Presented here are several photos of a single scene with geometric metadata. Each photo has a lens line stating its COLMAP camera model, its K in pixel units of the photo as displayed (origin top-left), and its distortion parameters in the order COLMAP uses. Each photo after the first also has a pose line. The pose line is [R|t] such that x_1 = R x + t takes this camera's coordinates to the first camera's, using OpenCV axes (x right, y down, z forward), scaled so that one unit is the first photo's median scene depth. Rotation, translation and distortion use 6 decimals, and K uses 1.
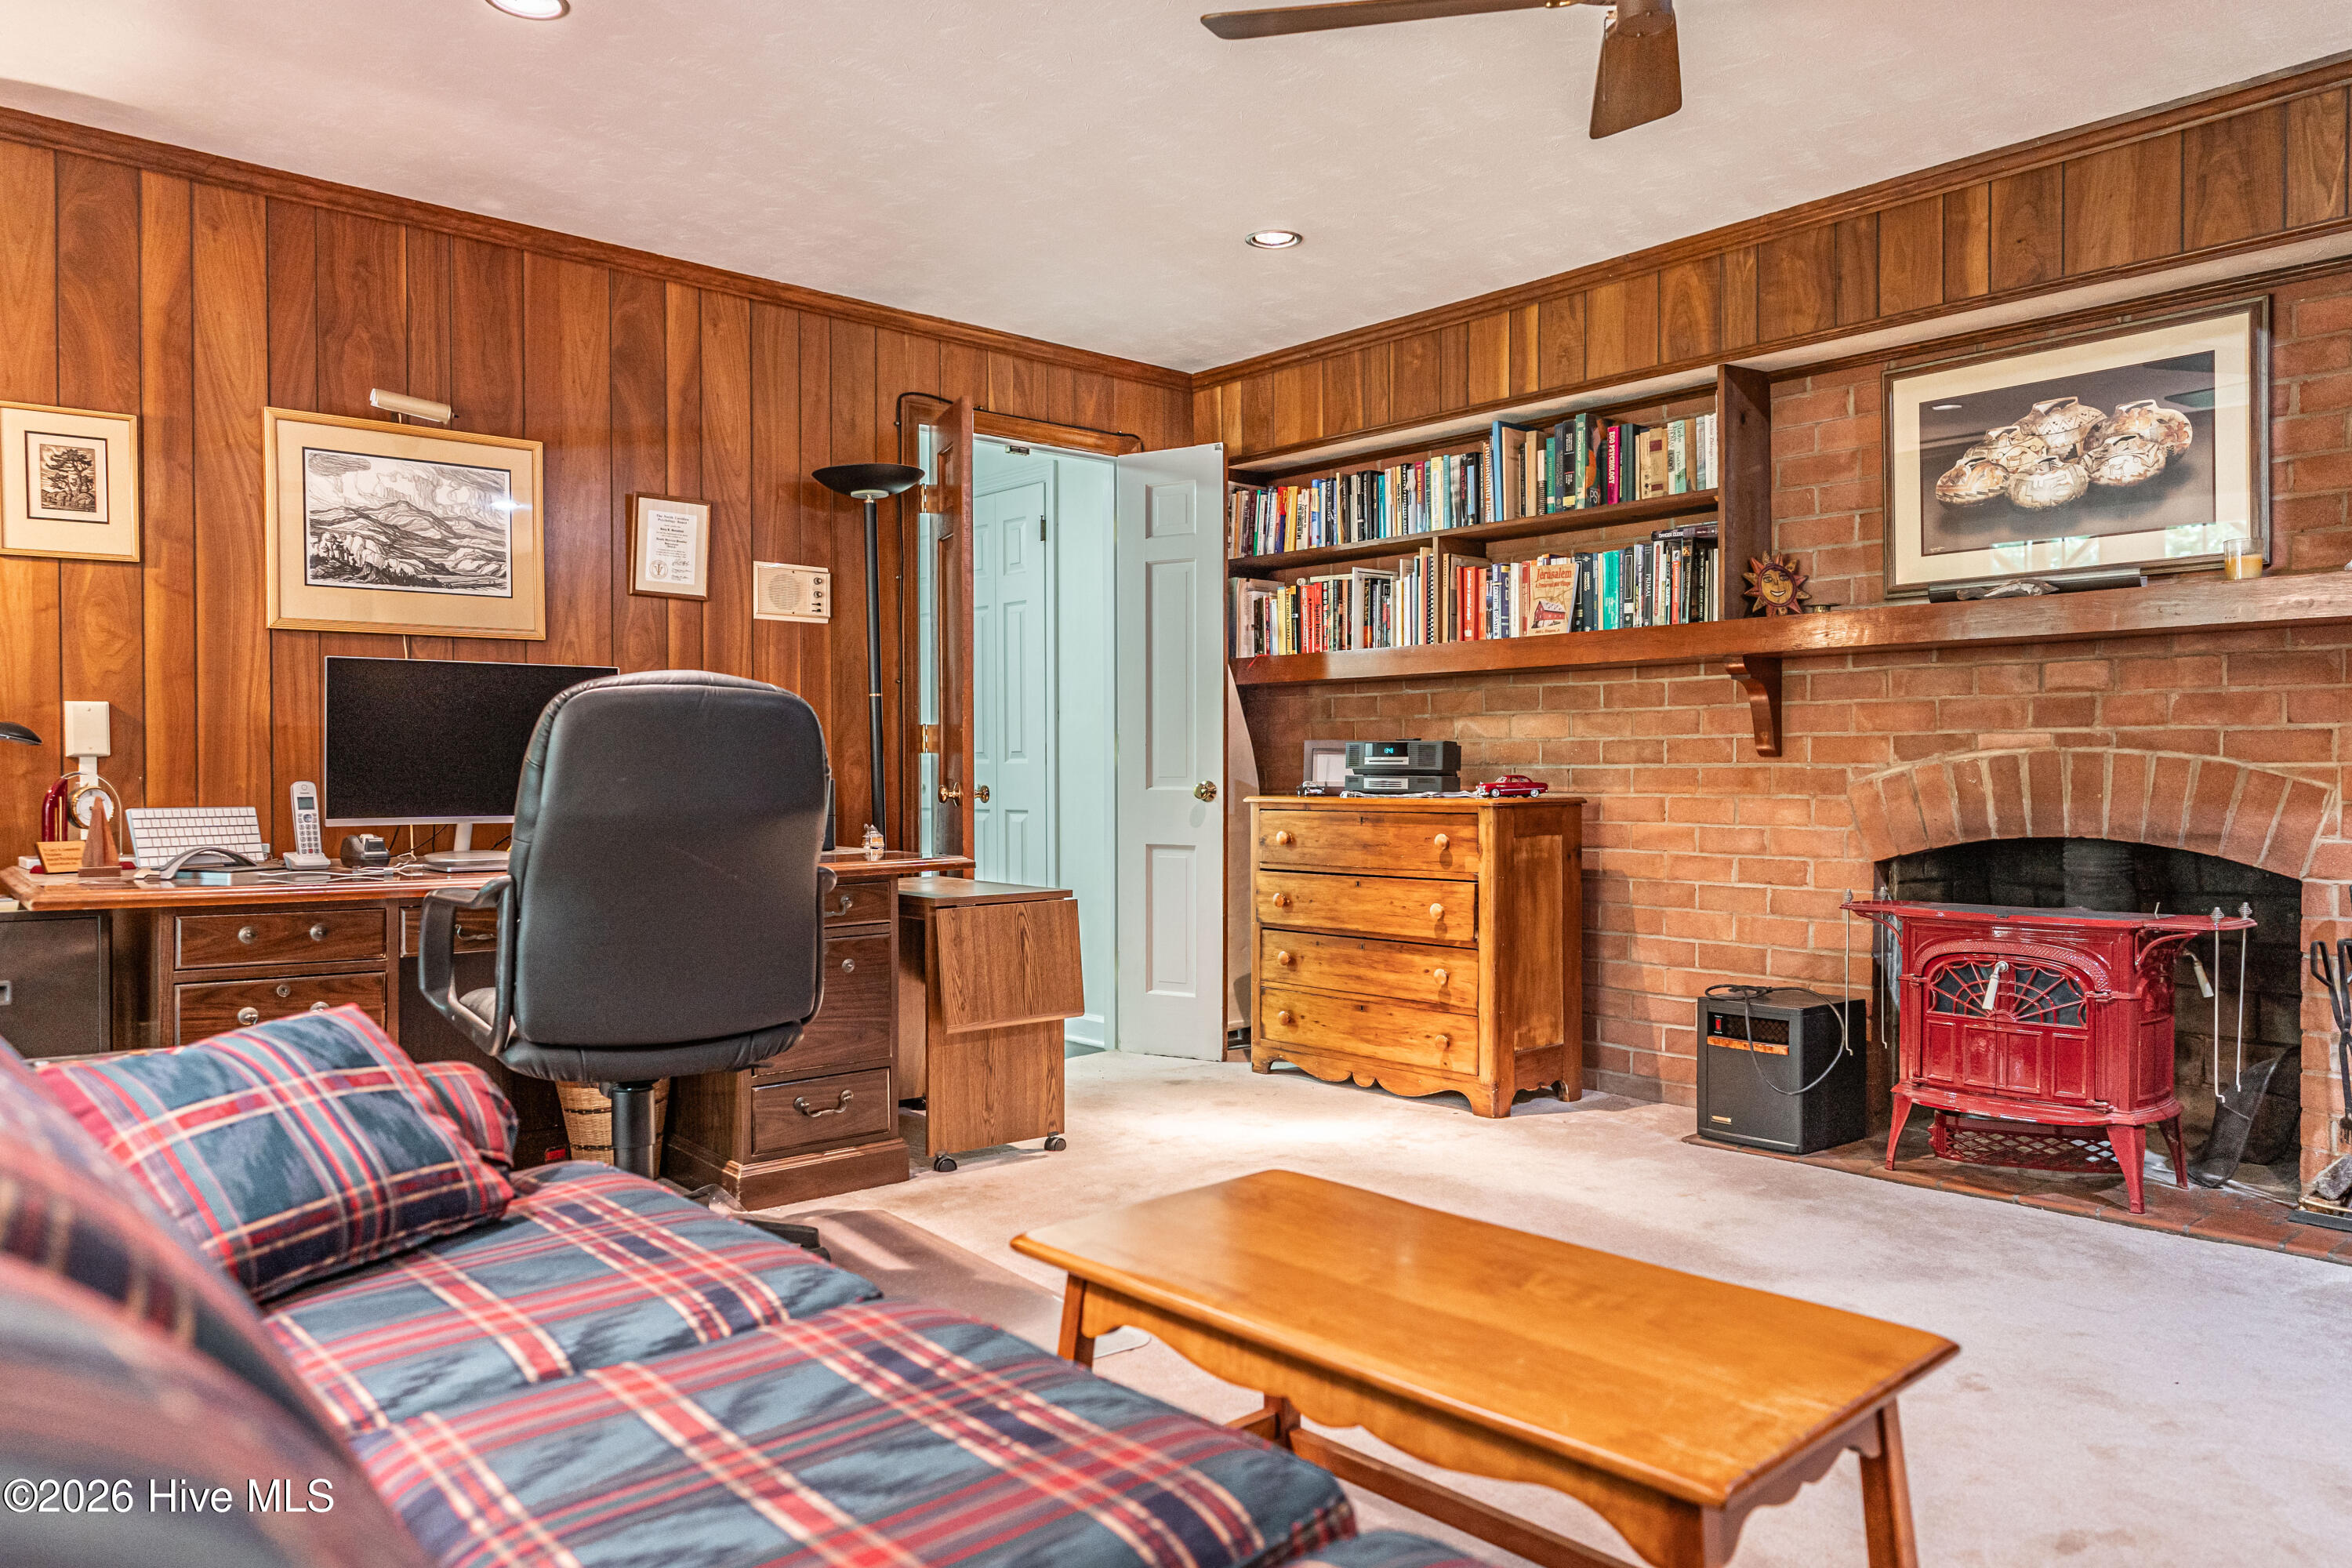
lens RADIAL K [[1587.1, 0, 1182.9], [0, 1587.1, 790.0], [0, 0, 1]] dist [-0.001108, 0.004660]
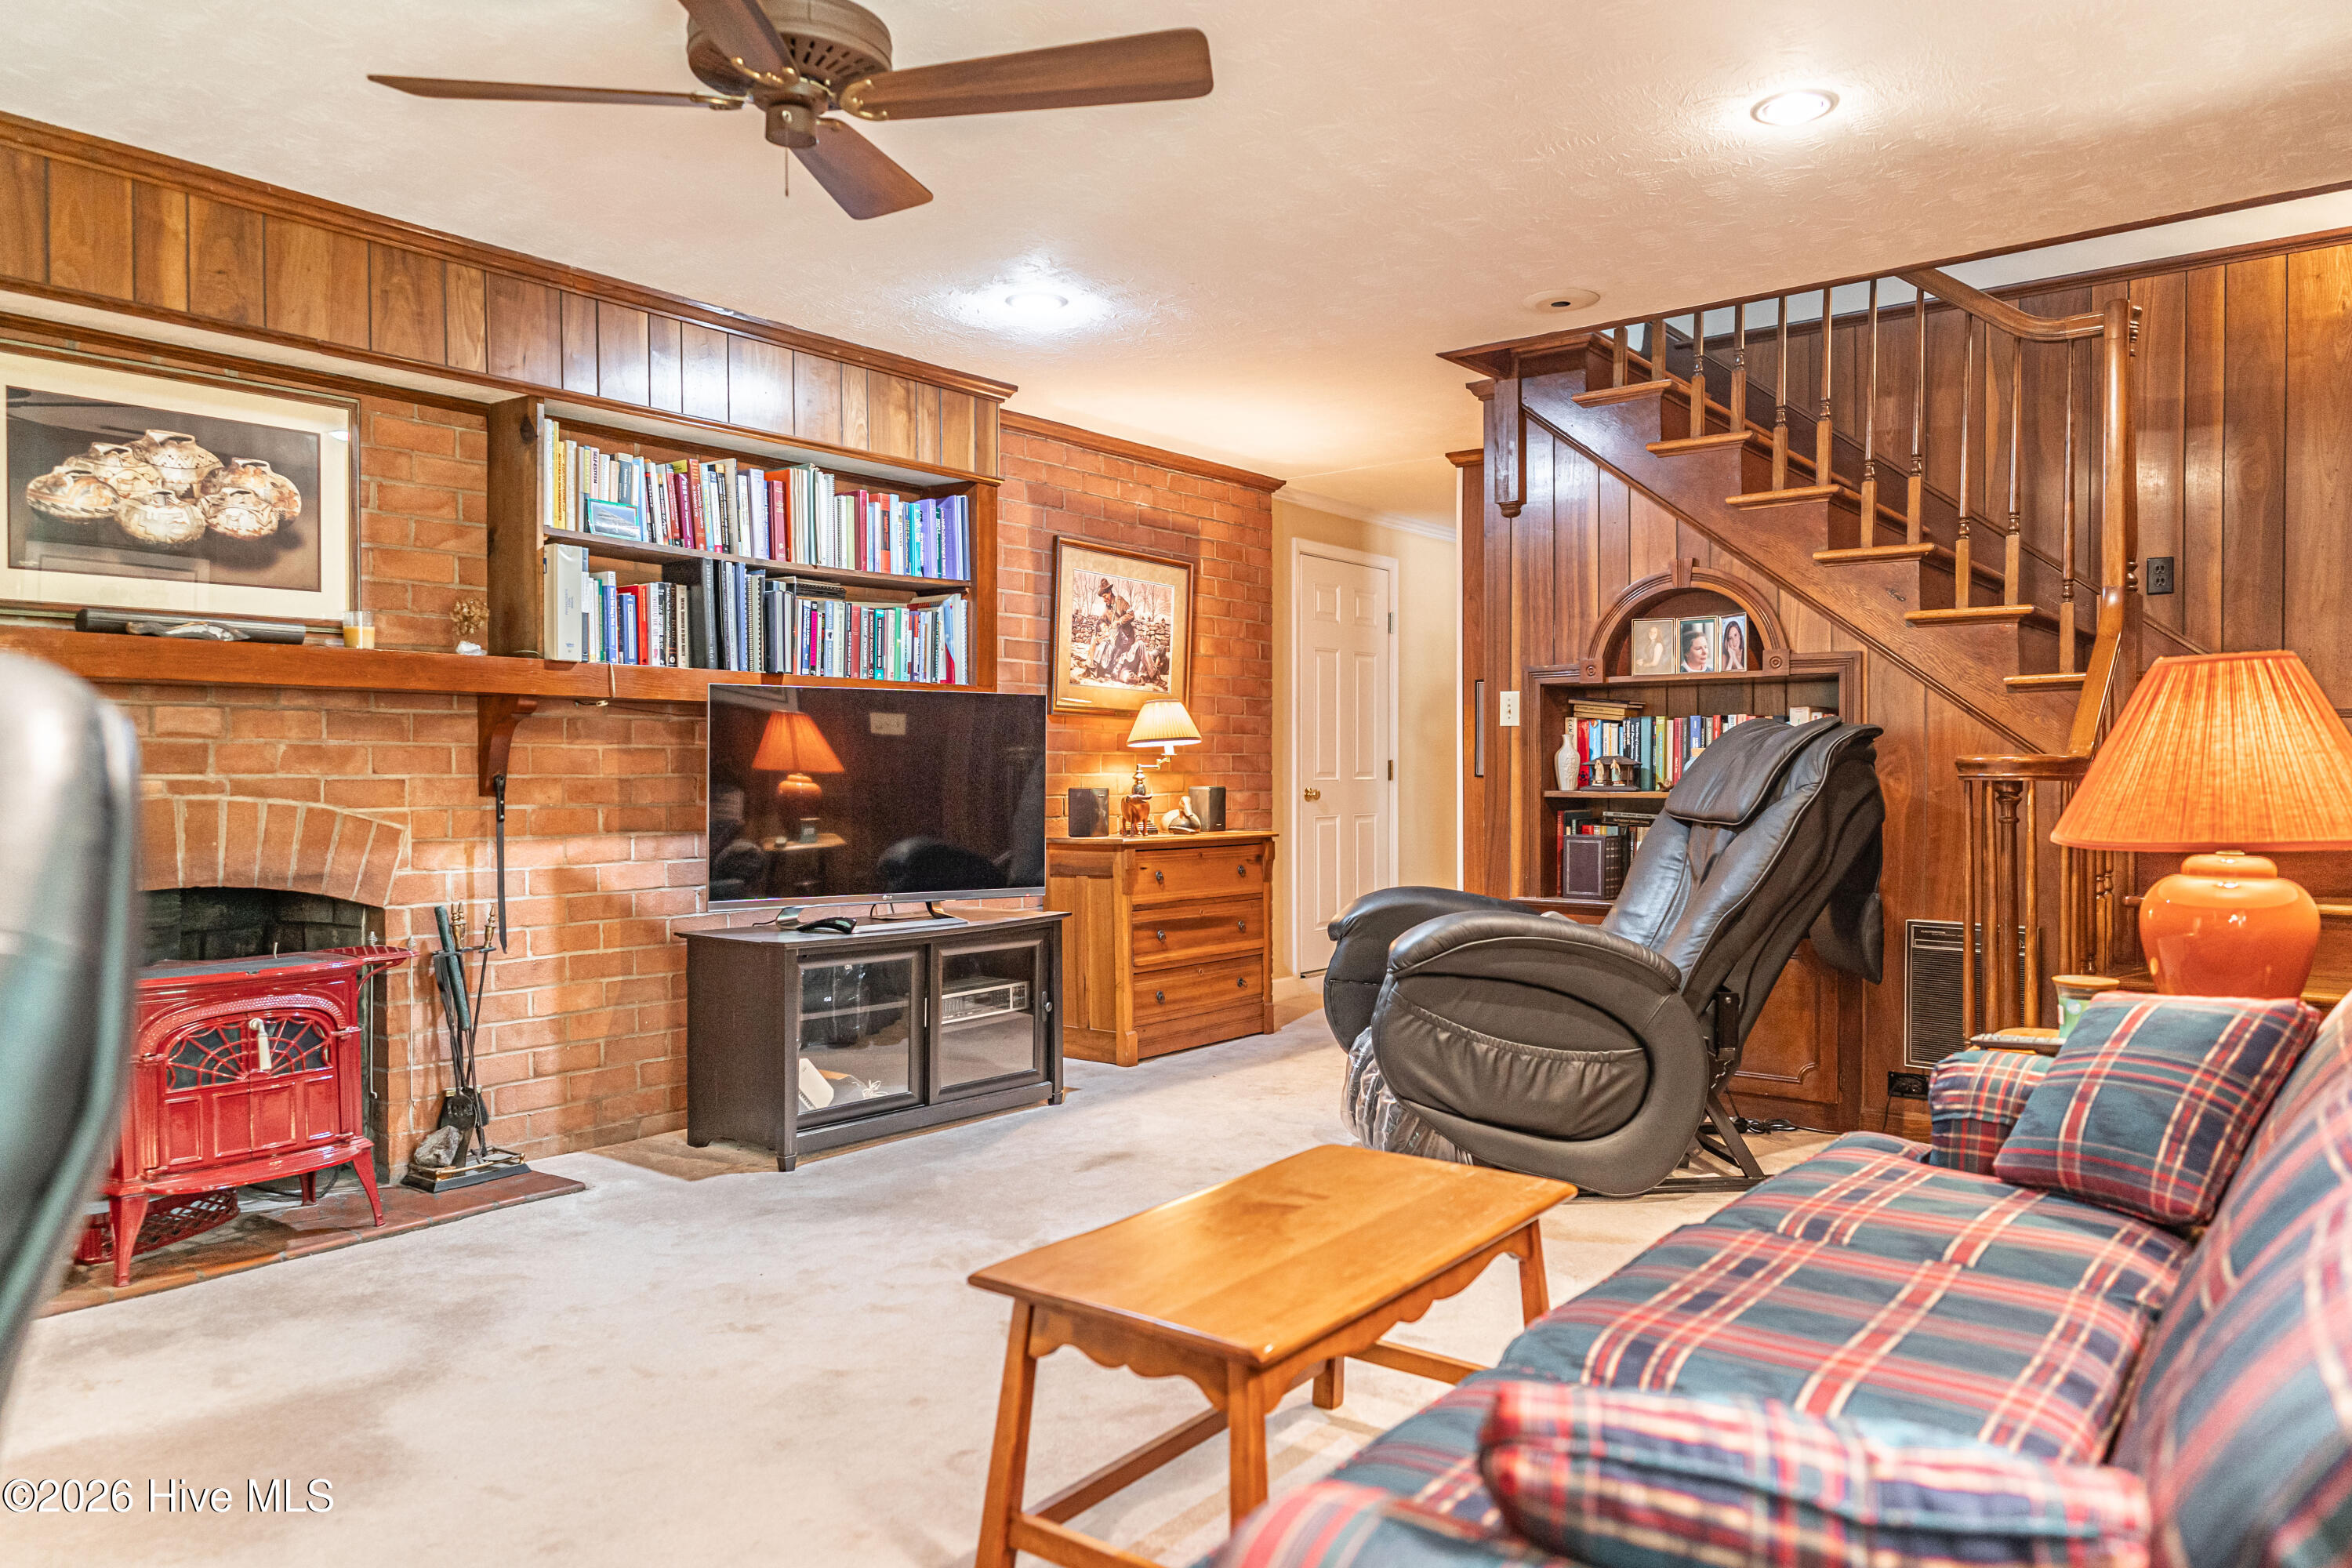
lens RADIAL K [[1587.1, 0, 1181.6], [0, 1587.1, 773.4], [0, 0, 1]] dist [-0.001108, 0.004660]
pose [[-0.191505, 0.004134, 0.981483, -0.528108], [0.020254, 0.999795, -0.000260, -0.028864], [-0.981283, 0.019829, -0.191550, 0.614267]]
